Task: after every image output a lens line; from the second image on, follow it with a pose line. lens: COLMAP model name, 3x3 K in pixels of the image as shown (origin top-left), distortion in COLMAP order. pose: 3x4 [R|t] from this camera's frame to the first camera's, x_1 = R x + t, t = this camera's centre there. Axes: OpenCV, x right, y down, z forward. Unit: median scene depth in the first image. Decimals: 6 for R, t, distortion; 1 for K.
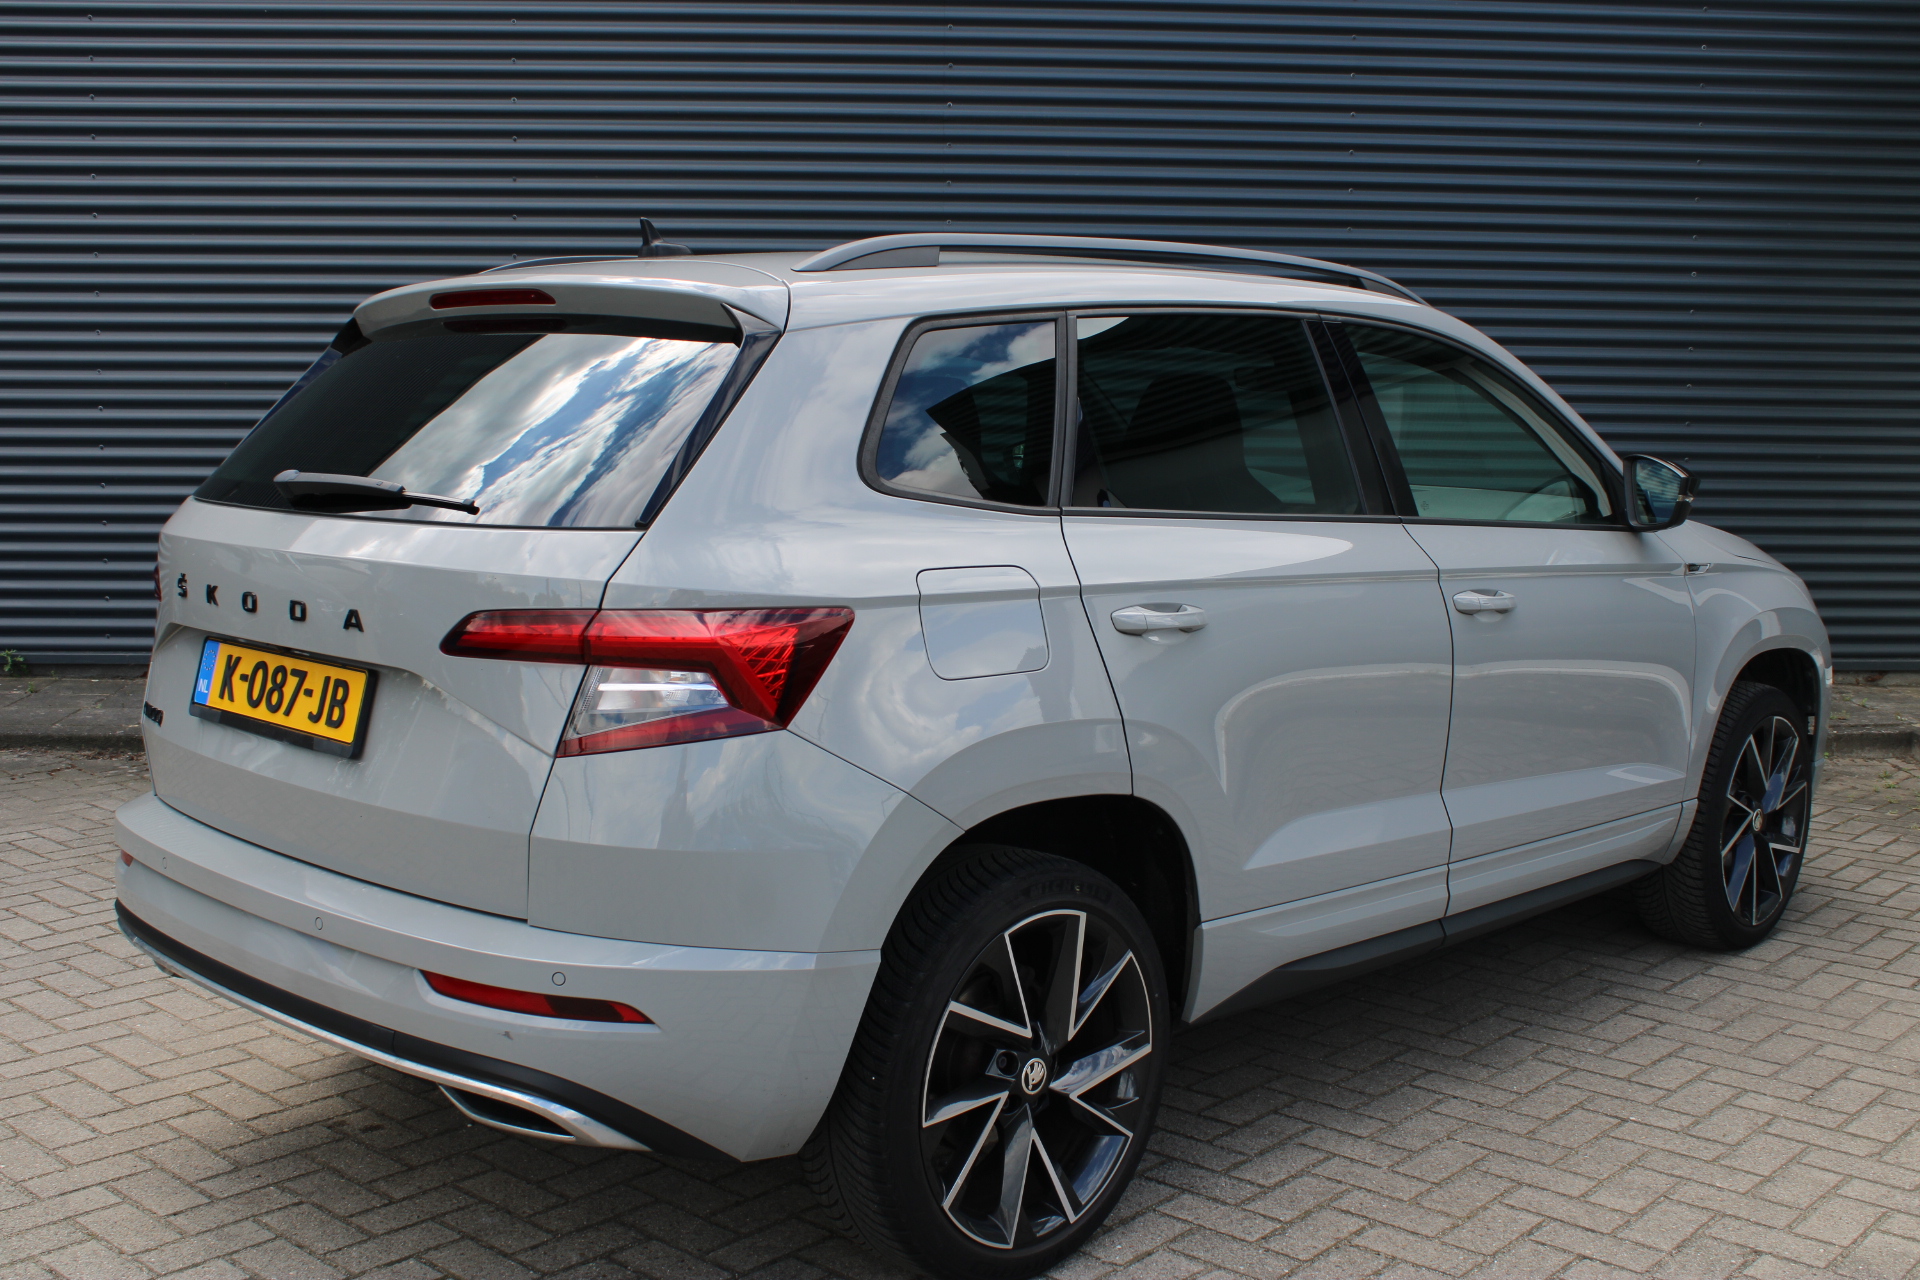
lens RADIAL K [[2053.8, 0, 967.8], [0, 2053.8, 642.8], [0, 0, 1]] dist [-0.138649, 0.191987]
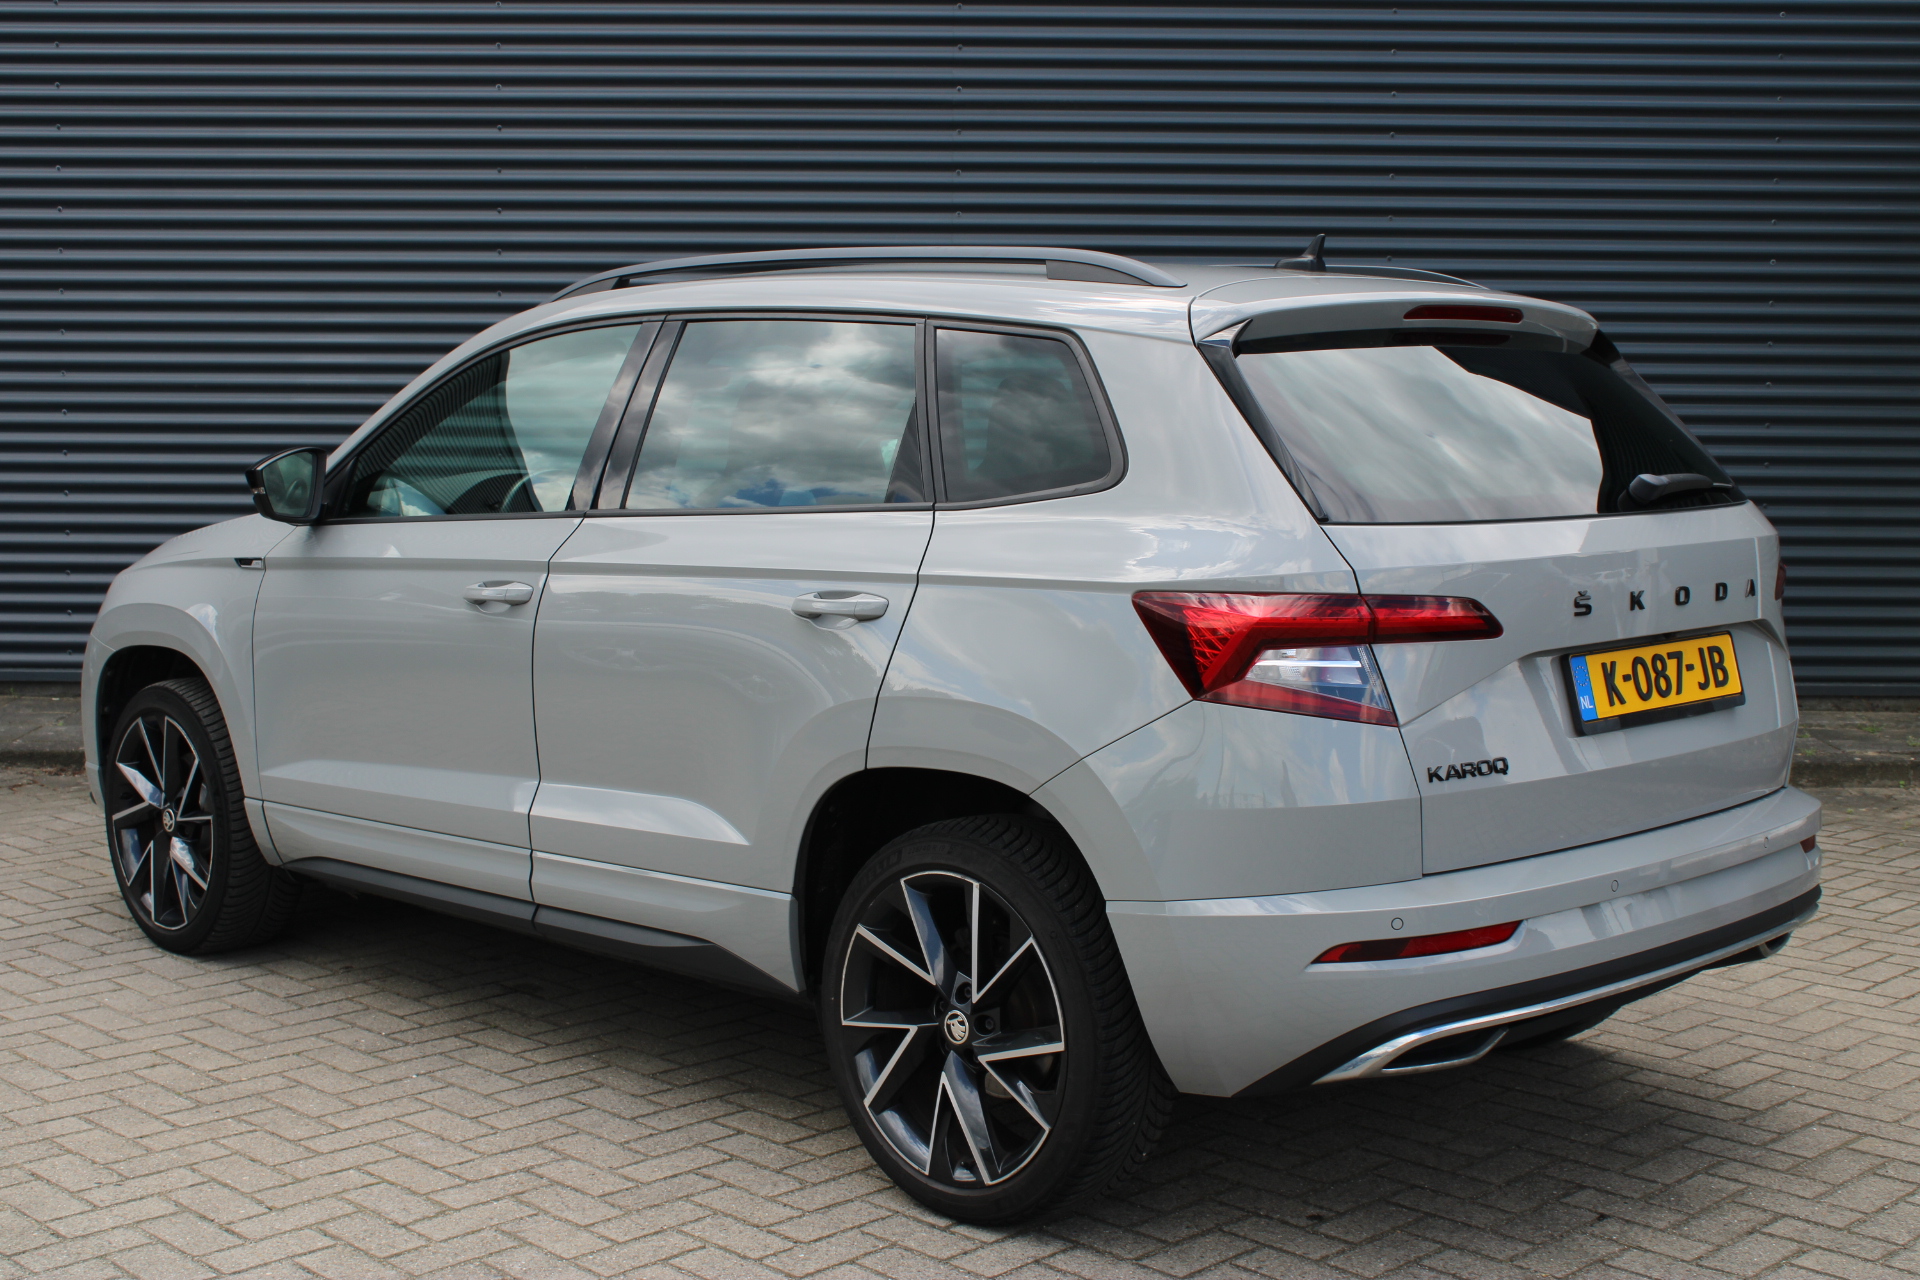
lens RADIAL K [[2509.6, 0, 964.3], [0, 2509.6, 652.0], [0, 0, 1]] dist [-0.055382, 0.082743]
pose [[0.998631, 0.002633, -0.052239, 0.105212], [-0.003668, 0.999799, -0.019724, 0.035438], [0.052176, 0.019889, 0.998440, -0.288297]]
